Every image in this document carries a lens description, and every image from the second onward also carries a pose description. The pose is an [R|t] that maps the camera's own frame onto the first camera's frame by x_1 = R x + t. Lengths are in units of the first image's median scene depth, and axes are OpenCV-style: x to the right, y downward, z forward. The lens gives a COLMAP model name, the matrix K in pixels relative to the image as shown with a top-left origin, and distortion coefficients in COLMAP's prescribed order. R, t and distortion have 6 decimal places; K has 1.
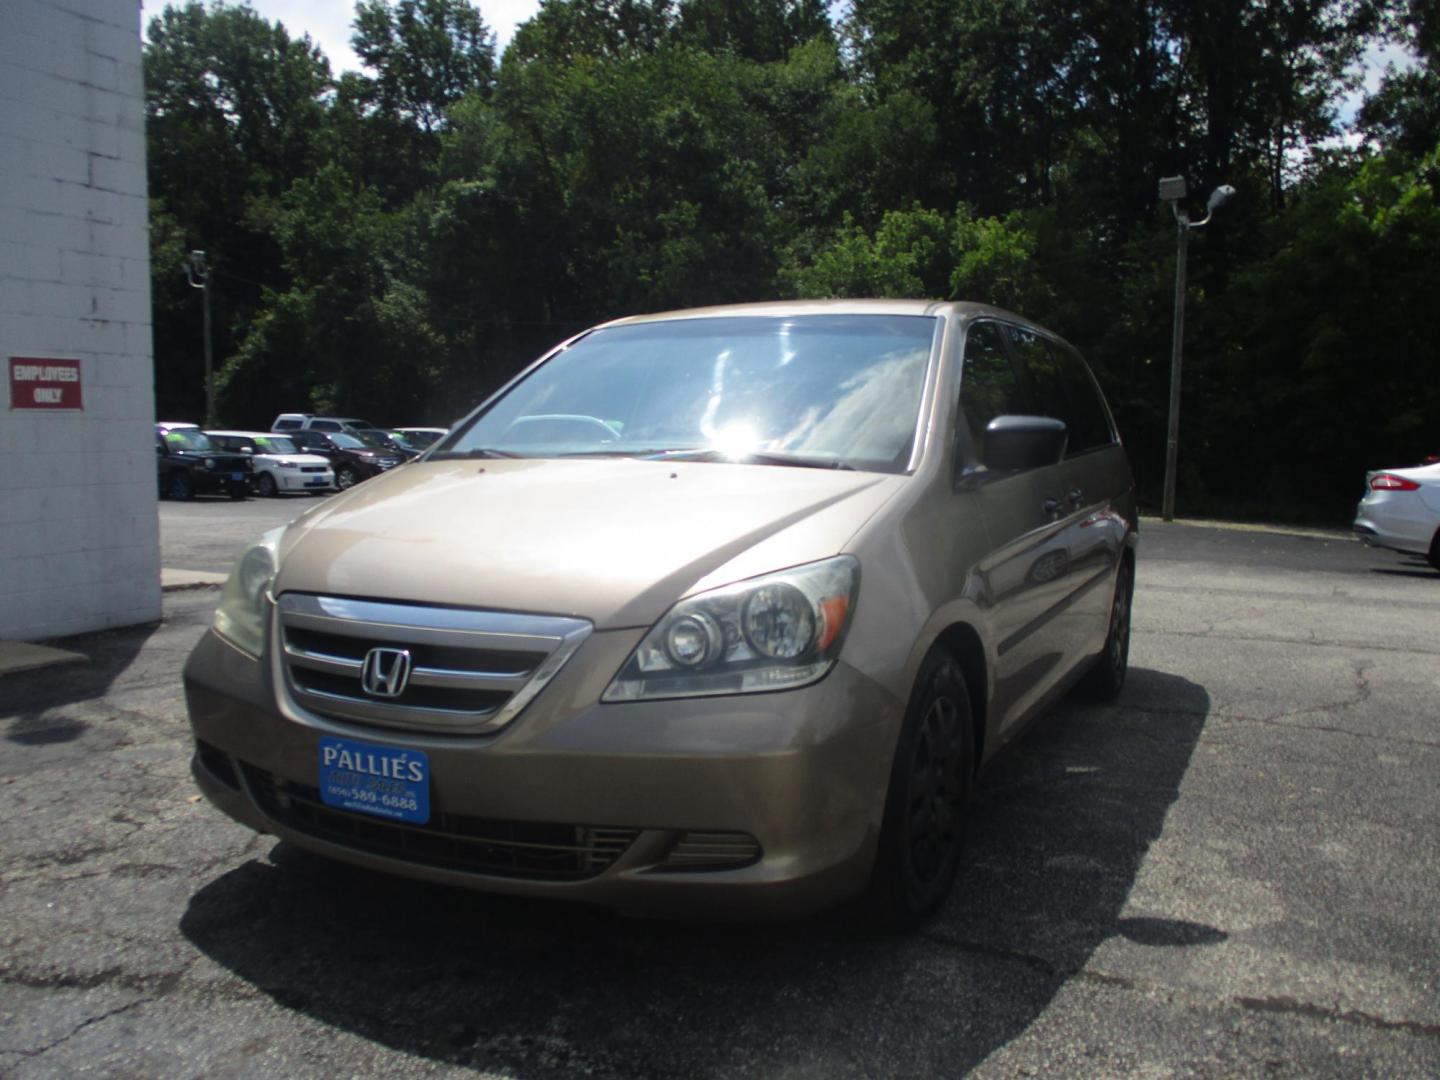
lens RADIAL K [[1198.2, 0, 716.8], [0, 1198.2, 543.1], [0, 0, 1]] dist [-0.039161, 0.020055]
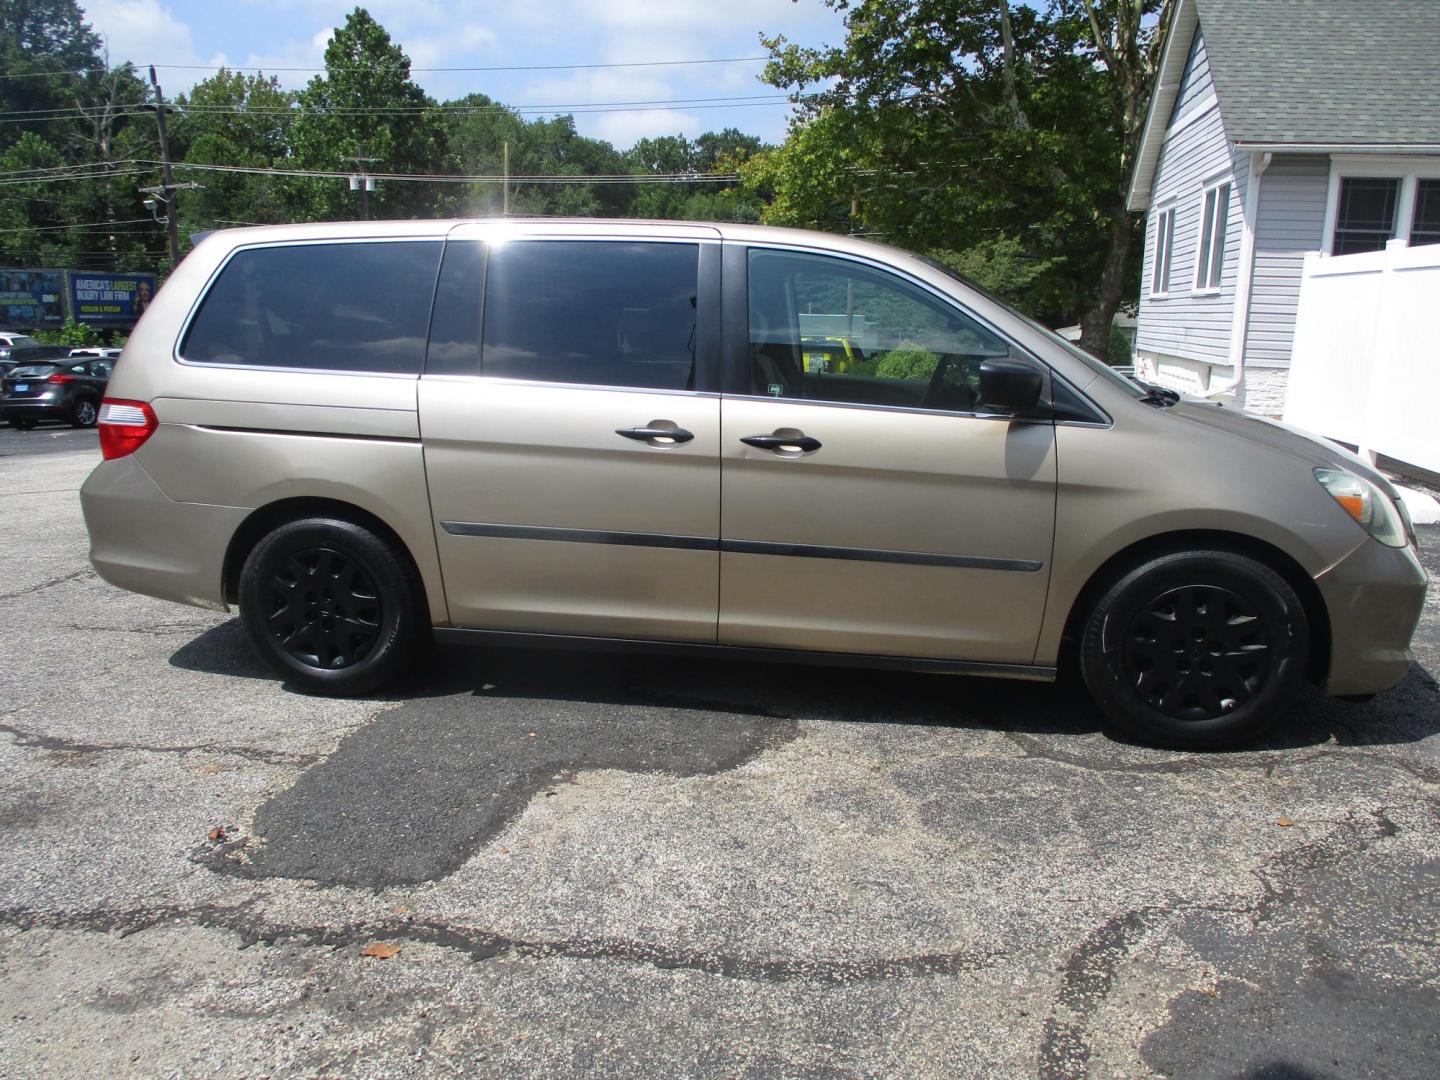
lens RADIAL K [[1198.2, 0, 716.8], [0, 1198.2, 536.5], [0, 0, 1]] dist [-0.039161, 0.020055]
pose [[-0.289790, -0.189839, 0.938074, -0.124783], [0.067136, 0.973685, 0.217785, -0.023184], [-0.954733, 0.126090, -0.269419, 0.183308]]
